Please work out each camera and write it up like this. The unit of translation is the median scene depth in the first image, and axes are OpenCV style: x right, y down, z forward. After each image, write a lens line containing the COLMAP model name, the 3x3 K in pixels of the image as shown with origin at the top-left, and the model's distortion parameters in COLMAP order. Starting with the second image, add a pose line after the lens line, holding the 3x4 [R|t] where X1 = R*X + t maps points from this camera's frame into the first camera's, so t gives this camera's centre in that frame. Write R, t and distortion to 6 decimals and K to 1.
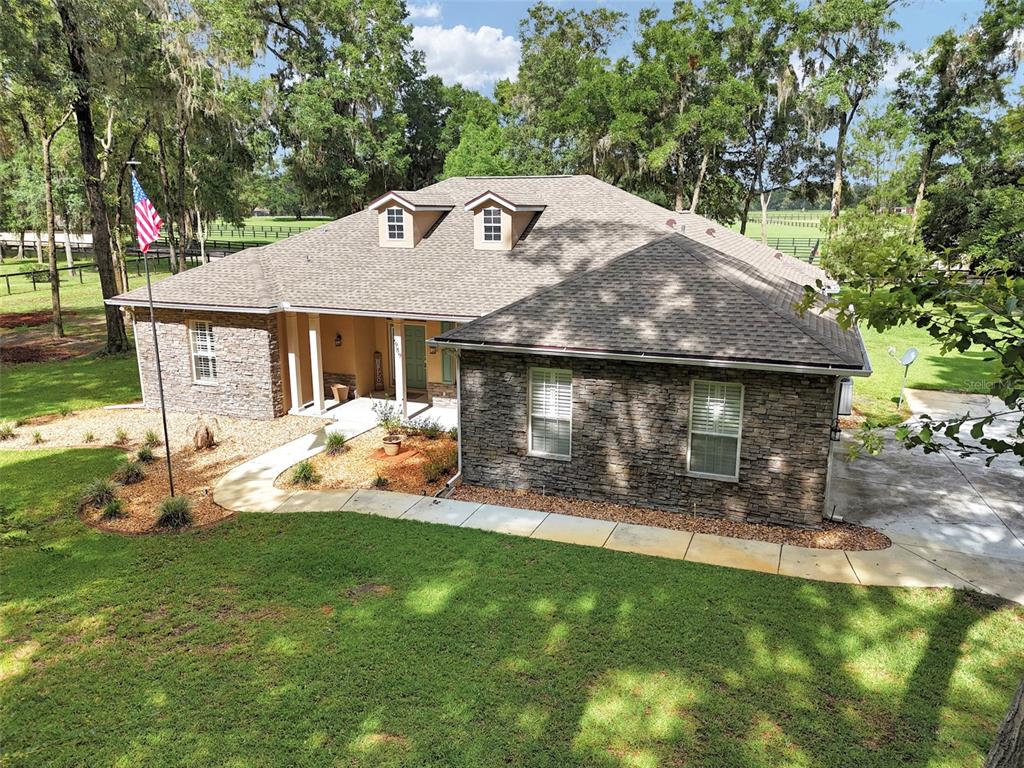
lens RADIAL K [[767.5, 0, 512.5], [0, 767.5, 380.8], [0, 0, 1]] dist [0.052921, -0.038086]
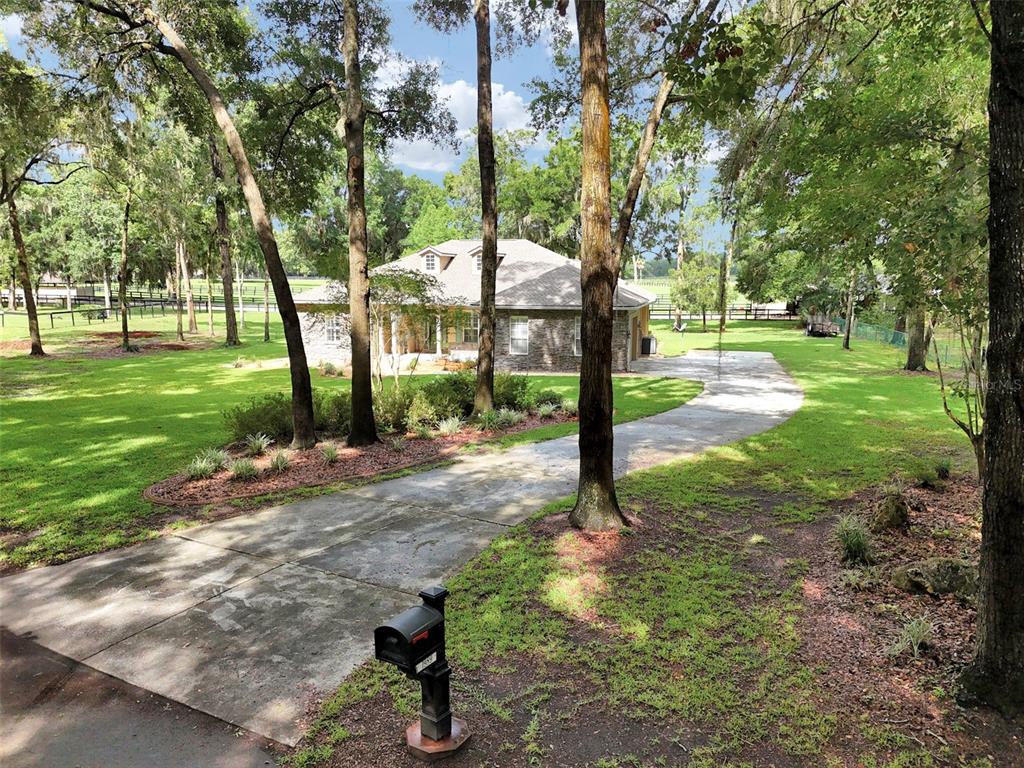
lens RADIAL K [[767.5, 0, 512.3], [0, 767.5, 389.4], [0, 0, 1]] dist [0.052921, -0.038086]
pose [[0.993547, -0.014748, 0.112460, -0.180954], [0.022871, 0.997194, -0.071282, 0.282803], [-0.111093, 0.073394, 0.991096, -1.014575]]
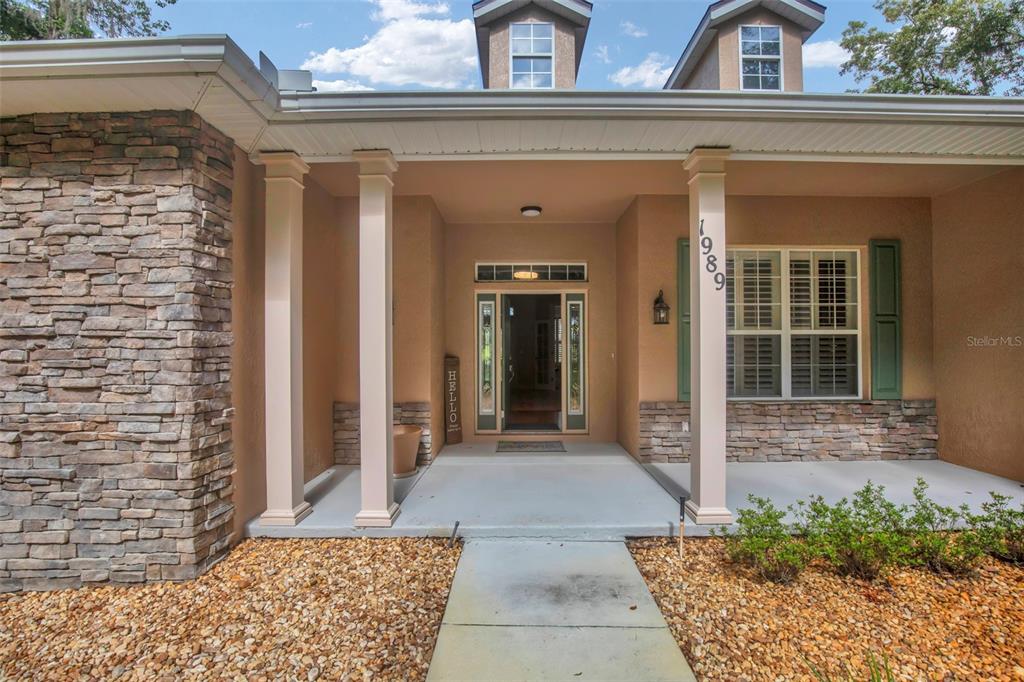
lens RADIAL K [[465.5, 0, 516.4], [0, 465.5, 348.3], [0, 0, 1]] dist [-0.034416, 0.003287]
pose [[0.929708, -0.002629, 0.368289, -0.277214], [0.085442, 0.974232, -0.208736, 0.021277], [-0.358250, 0.225531, 0.905976, 0.849986]]
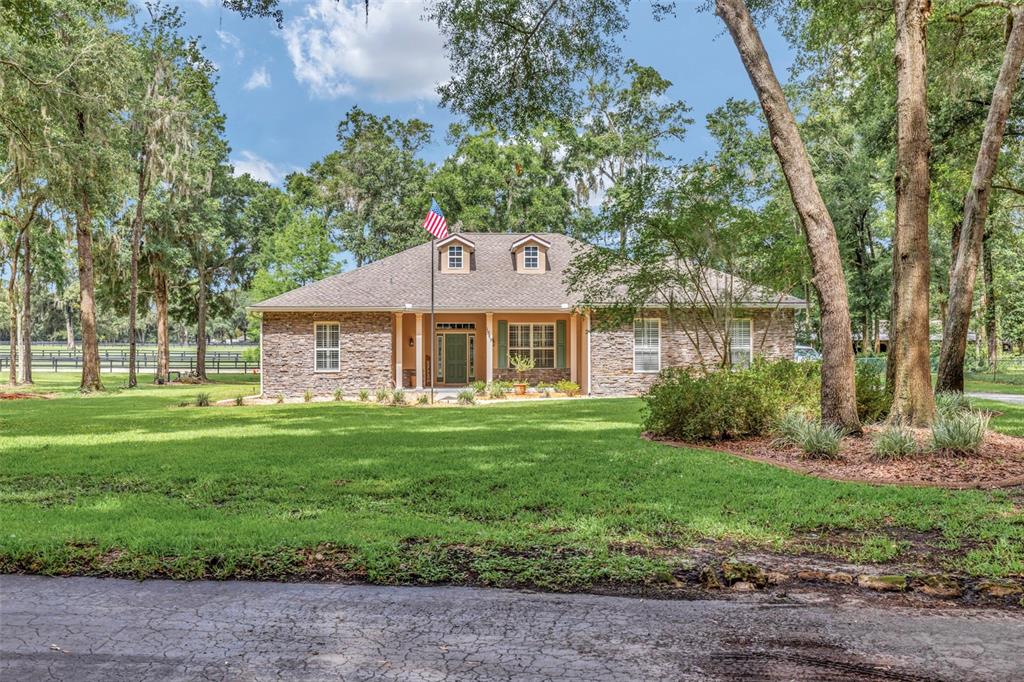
lens RADIAL K [[1005.6, 0, 516.6], [0, 1005.6, 343.2], [0, 0, 1]] dist [-0.005414, 0.000000]
pose [[0.912231, -0.000374, 0.409675, -0.843643], [0.092893, 0.974142, -0.205957, 0.350773], [-0.399005, 0.225936, 0.888678, -0.654055]]
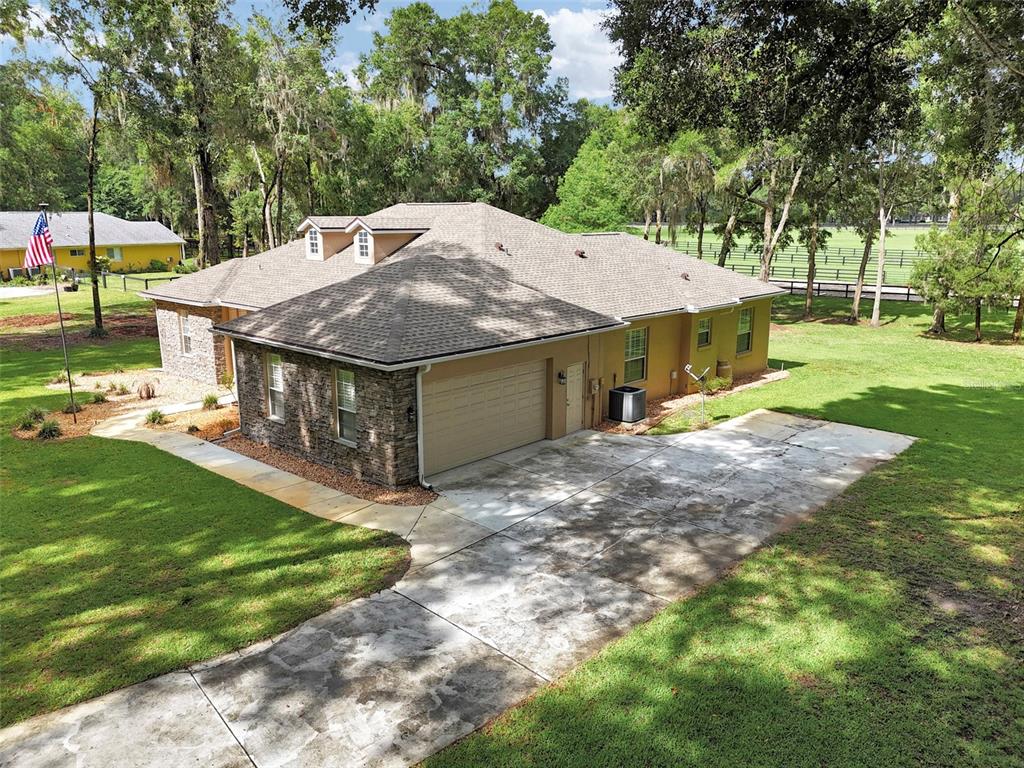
lens RADIAL K [[767.5, 0, 517.8], [0, 767.5, 385.8], [0, 0, 1]] dist [0.052921, -0.038086]
pose [[0.931371, 0.079756, -0.355229, 0.682244], [-0.080702, 0.996664, 0.012180, -0.008369], [0.355015, 0.017324, 0.934700, -0.081733]]
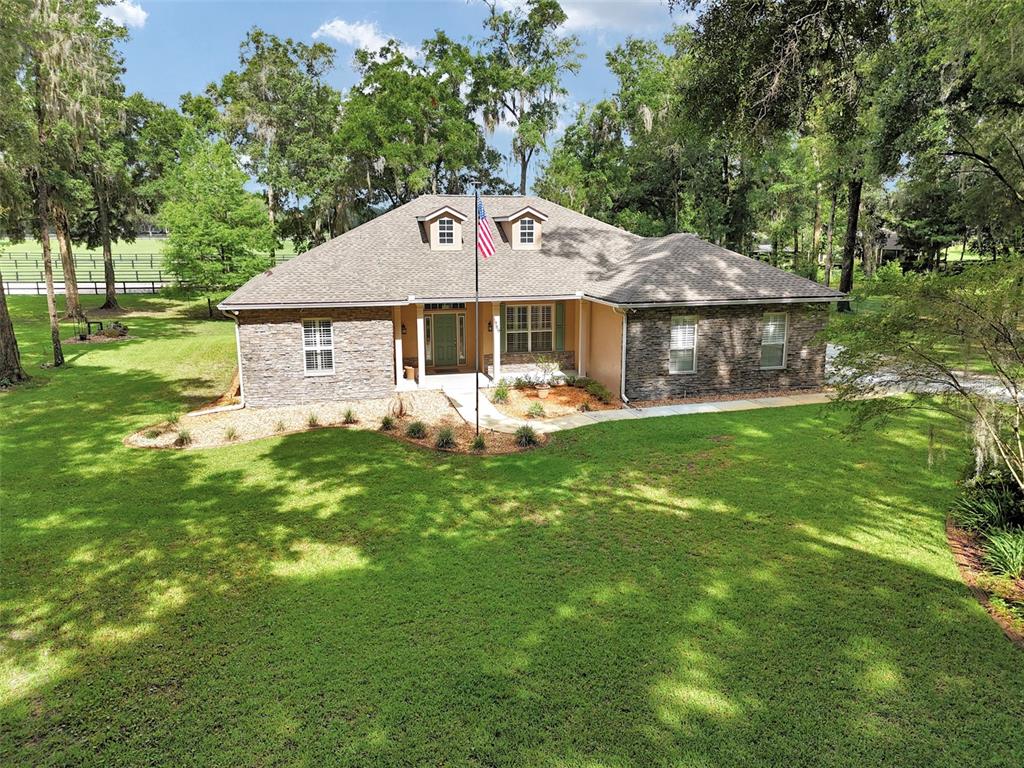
lens RADIAL K [[767.5, 0, 510.1], [0, 767.5, 391.0], [0, 0, 1]] dist [0.052921, -0.038086]
pose [[0.814595, -0.123356, 0.566762, -0.860858], [0.131091, 0.990995, 0.027276, 0.034905], [-0.565023, 0.052078, 0.823430, -0.080046]]
